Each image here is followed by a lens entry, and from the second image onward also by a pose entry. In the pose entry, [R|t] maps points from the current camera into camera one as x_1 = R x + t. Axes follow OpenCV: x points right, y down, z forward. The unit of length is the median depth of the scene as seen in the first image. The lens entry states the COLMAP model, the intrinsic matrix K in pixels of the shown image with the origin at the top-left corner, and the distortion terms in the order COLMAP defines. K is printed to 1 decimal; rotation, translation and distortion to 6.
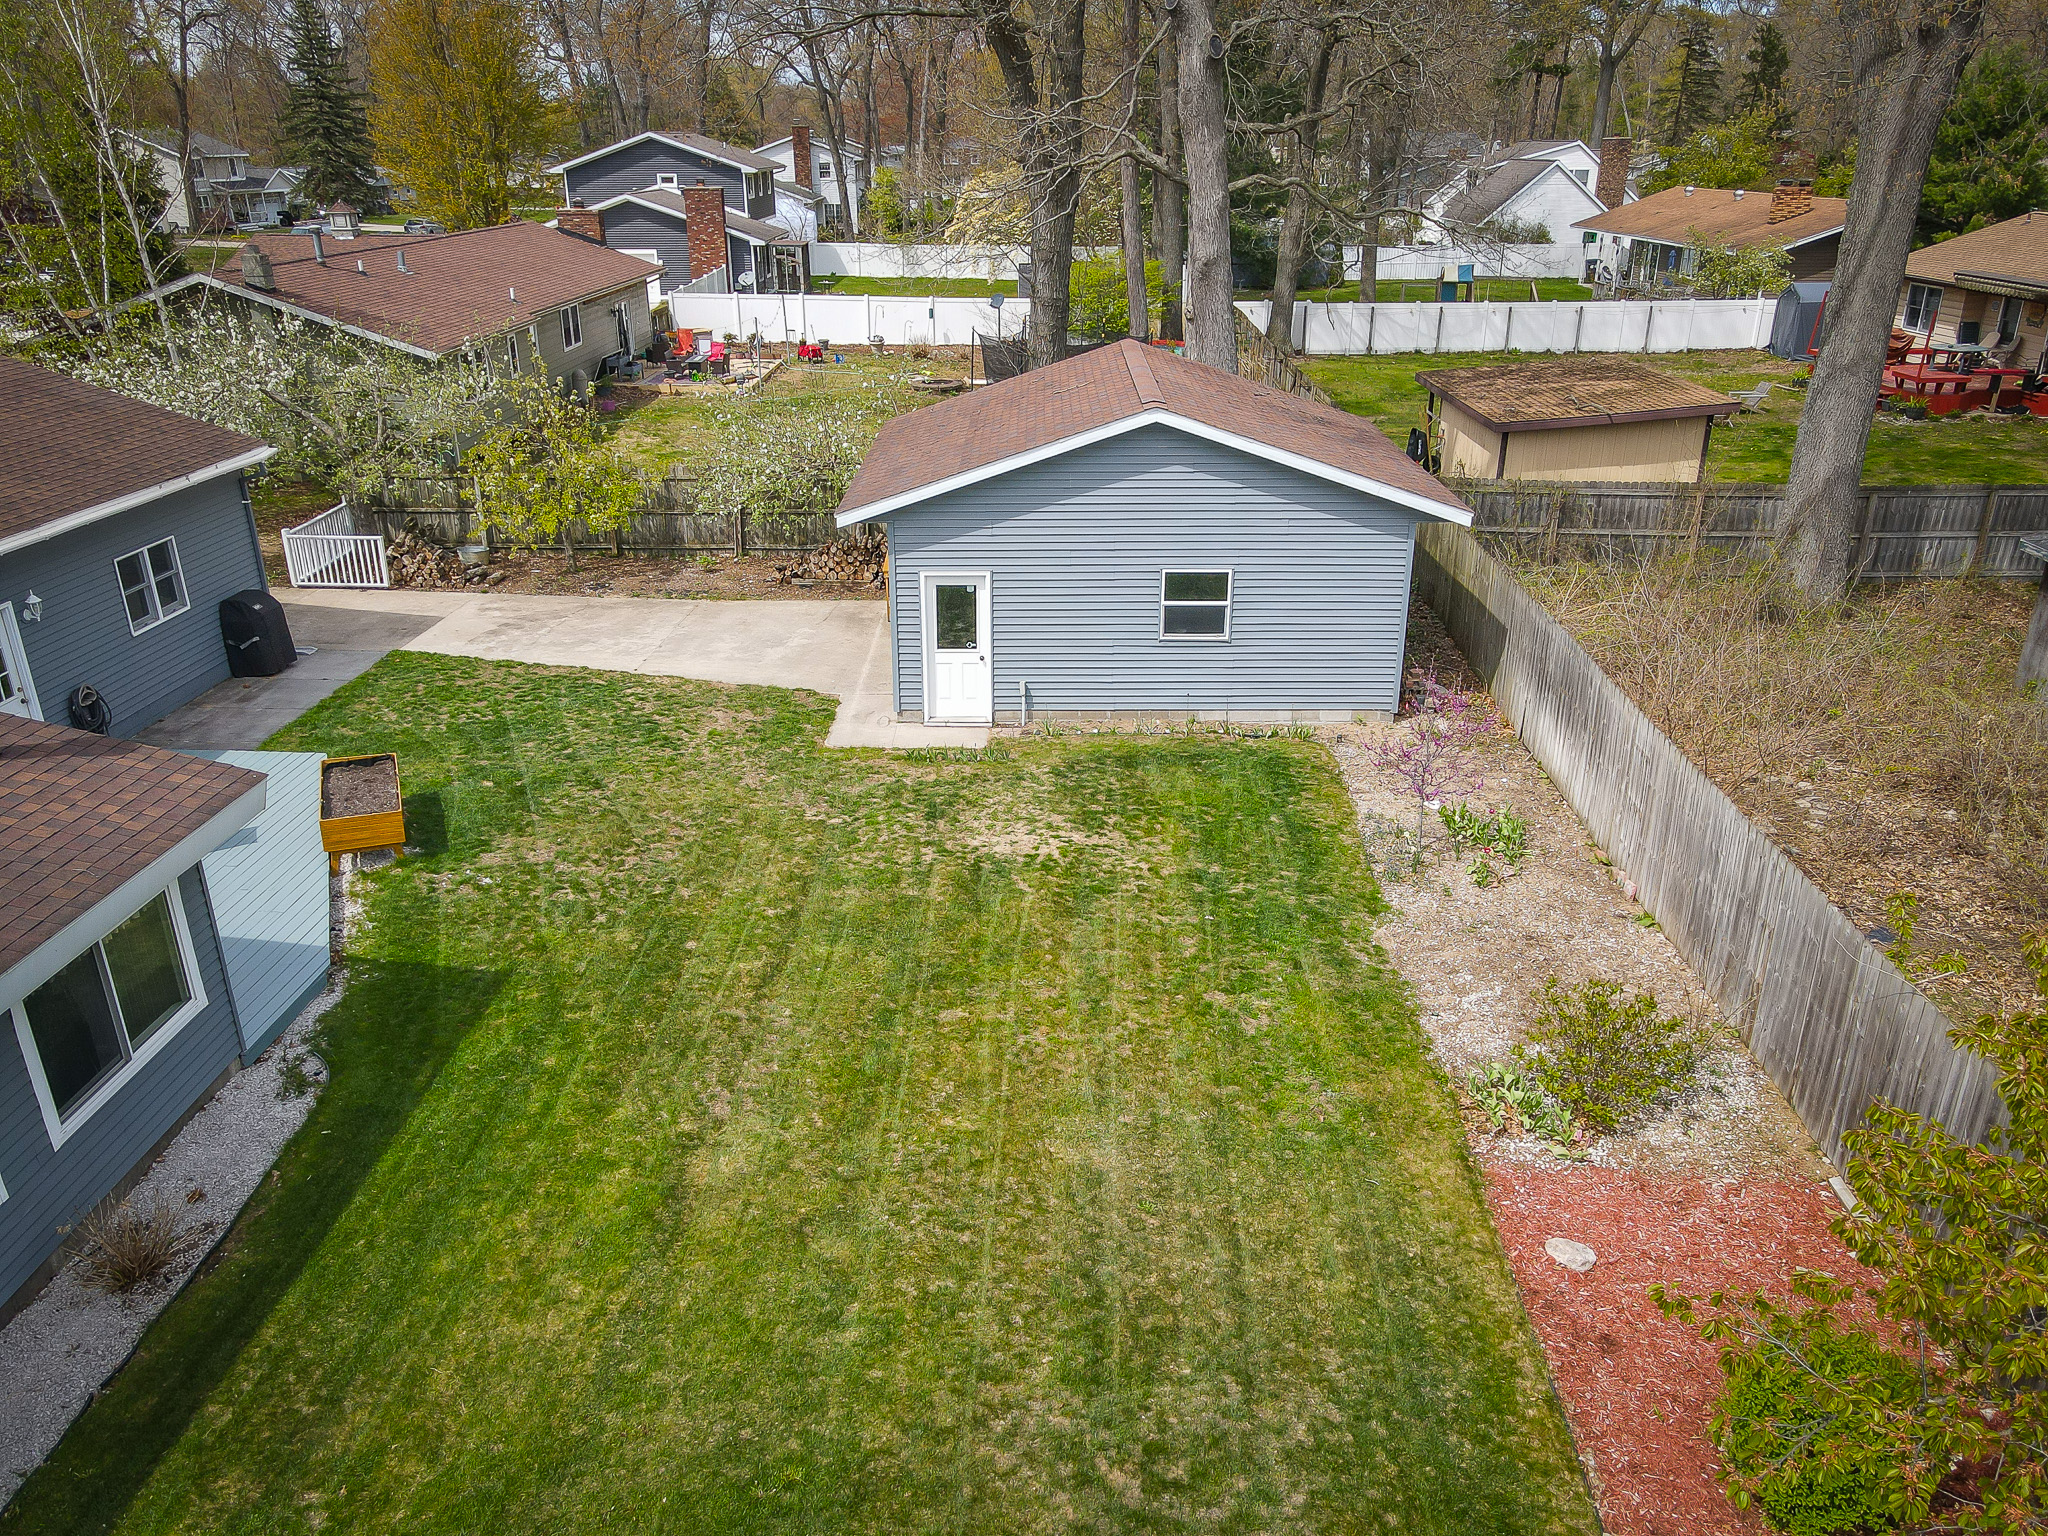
lens RADIAL K [[1514.3, 0, 997.3], [0, 1514.3, 766.8], [0, 0, 1]] dist [-0.007502, 0.071957]
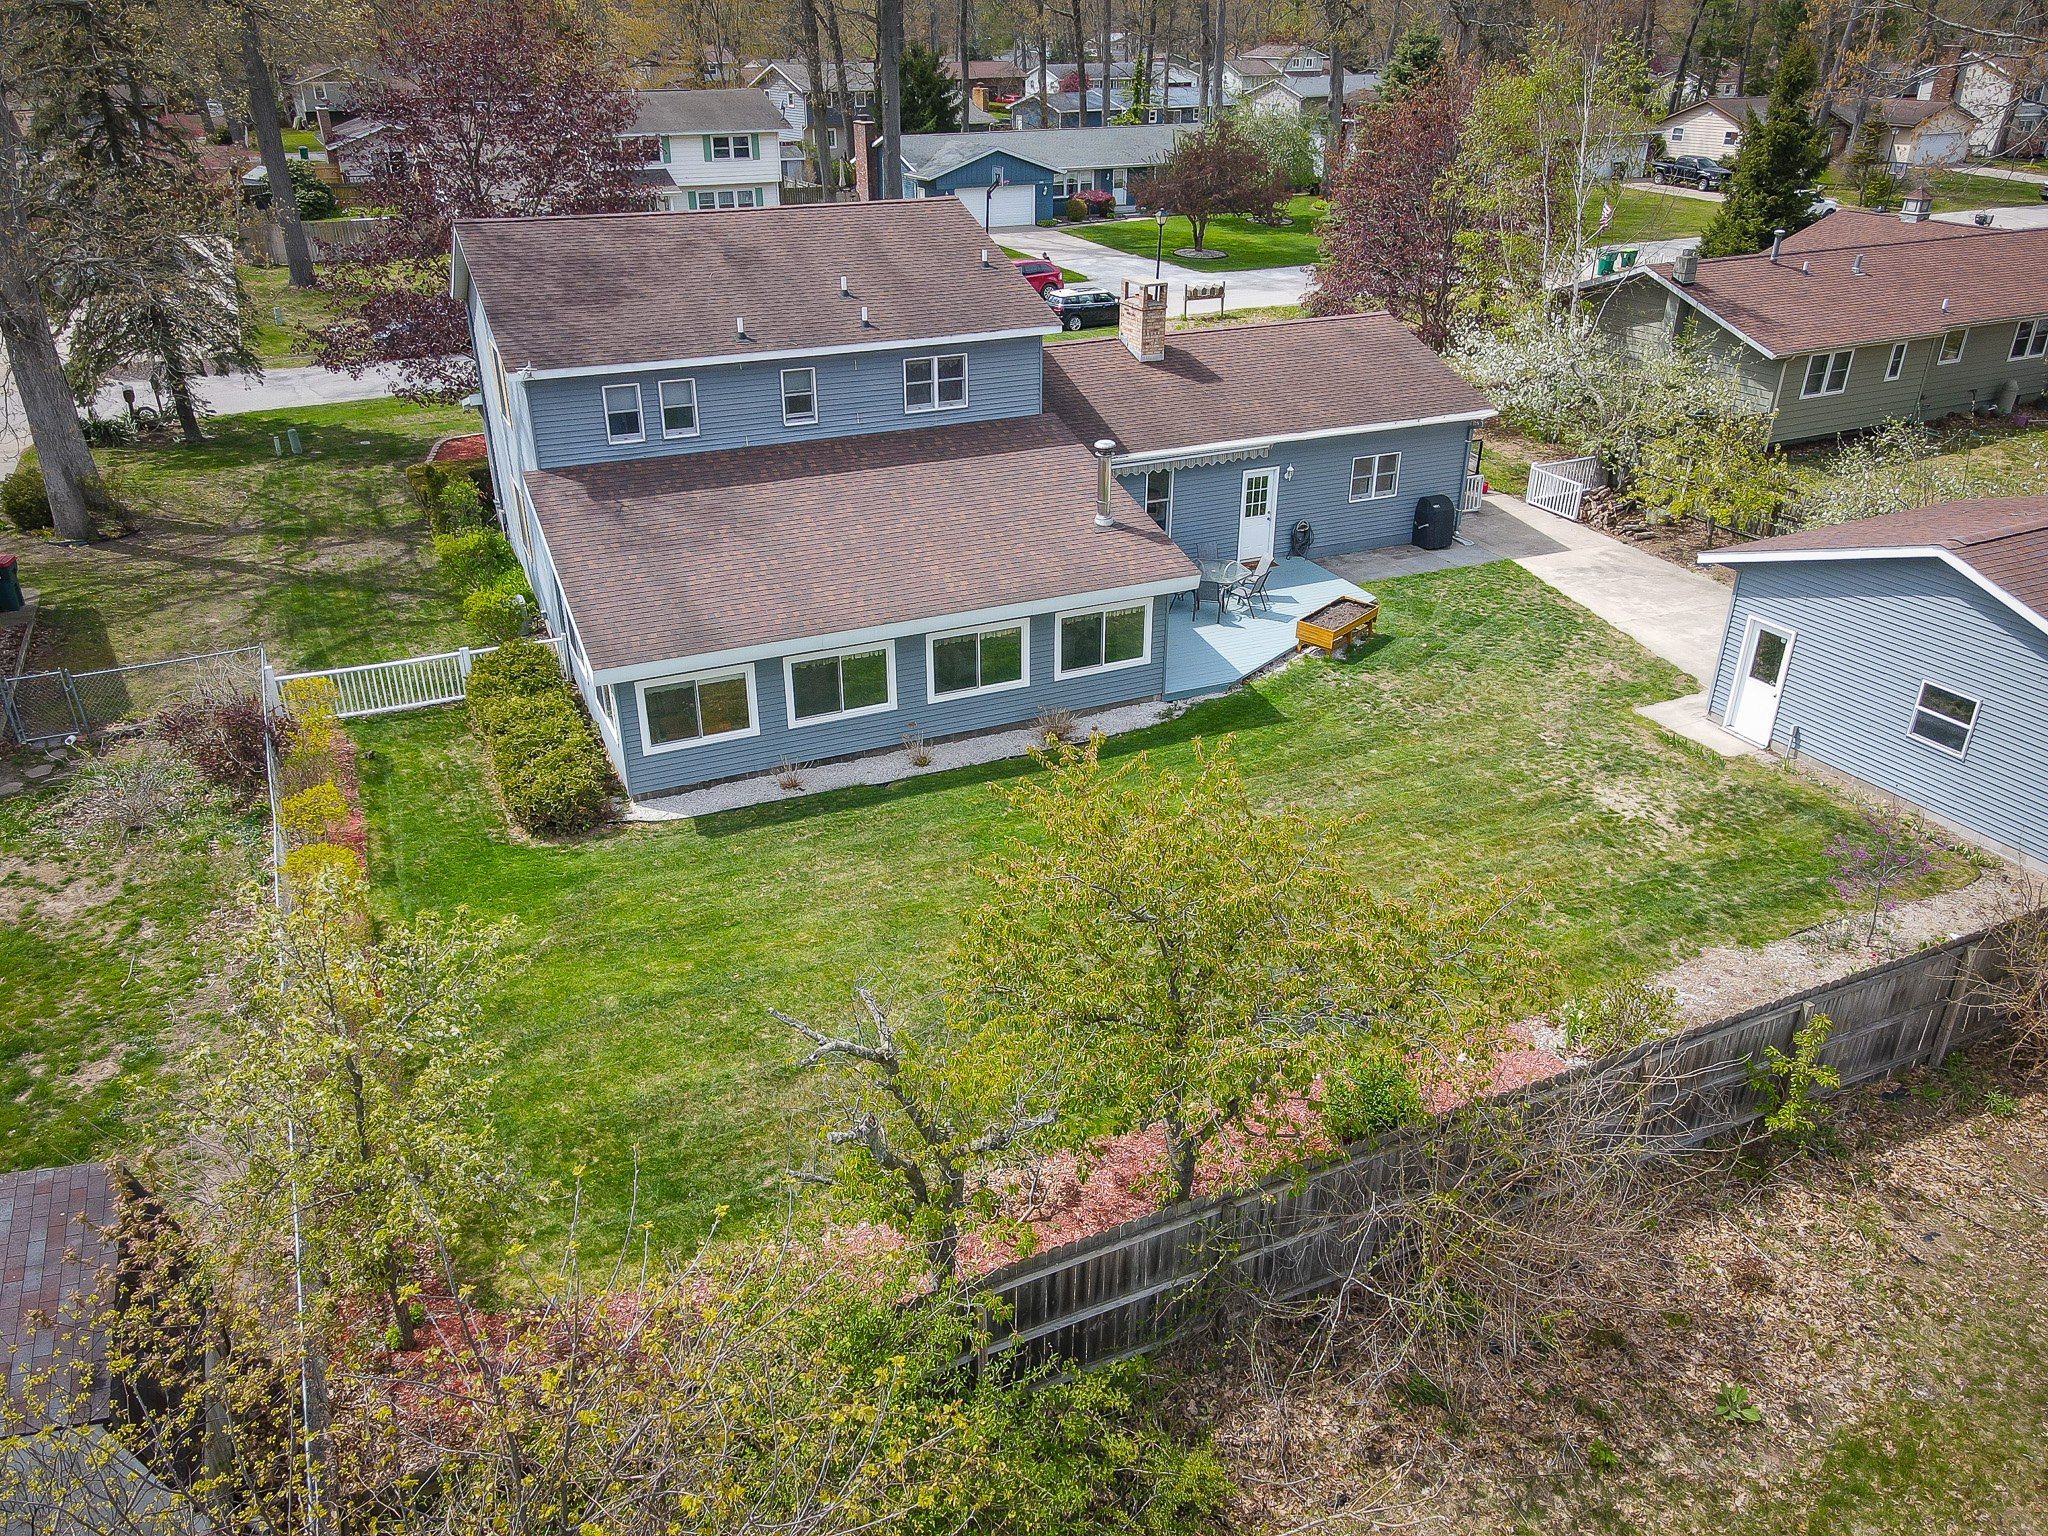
lens RADIAL K [[1496.8, 0, 1017.7], [0, 1496.8, 773.0], [0, 0, 1]] dist [0.014046, 0.016298]
pose [[0.468355, 0.410415, -0.782434, 0.734145], [-0.345123, 0.900193, 0.265598, -0.134349], [0.813348, 0.145641, 0.563253, -0.228750]]
